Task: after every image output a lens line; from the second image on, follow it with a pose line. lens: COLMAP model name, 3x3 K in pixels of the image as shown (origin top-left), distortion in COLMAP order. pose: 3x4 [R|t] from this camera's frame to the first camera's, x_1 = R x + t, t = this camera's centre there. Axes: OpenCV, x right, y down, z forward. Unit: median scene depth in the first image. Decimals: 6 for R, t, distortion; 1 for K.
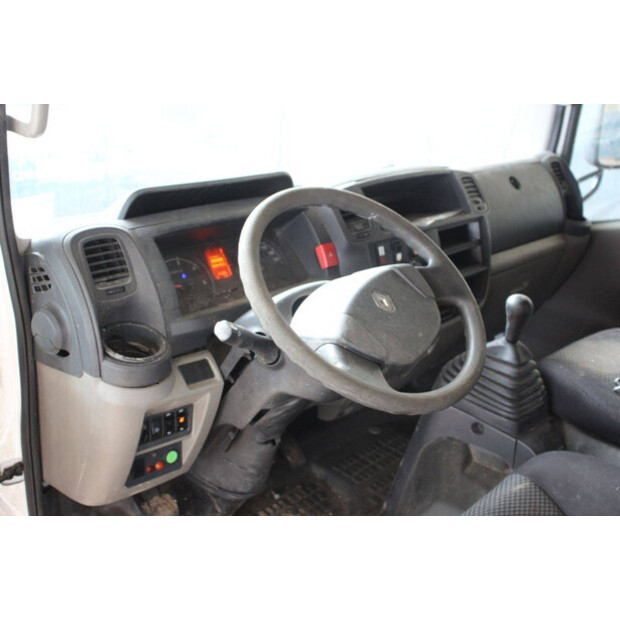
lens RADIAL K [[610.5, 0, 310.0], [0, 610.5, 310.0], [0, 0, 1]] dist [0.006566, 0.007666]
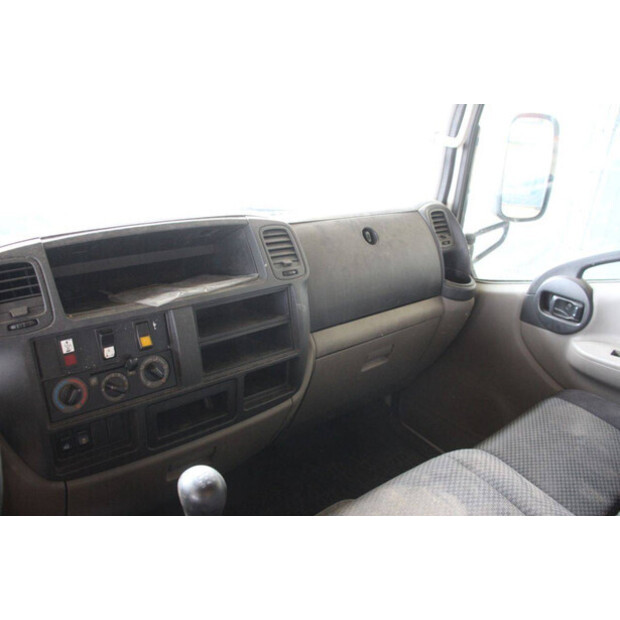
lens RADIAL K [[529.9, 0, 334.5], [0, 529.9, 310.4], [0, 0, 1]] dist [-0.143288, 0.126661]
pose [[0.998238, 0.044380, 0.039385, 0.238313], [-0.043720, 0.998891, -0.017454, -0.086767], [-0.040115, 0.015701, 0.999072, 0.278099]]
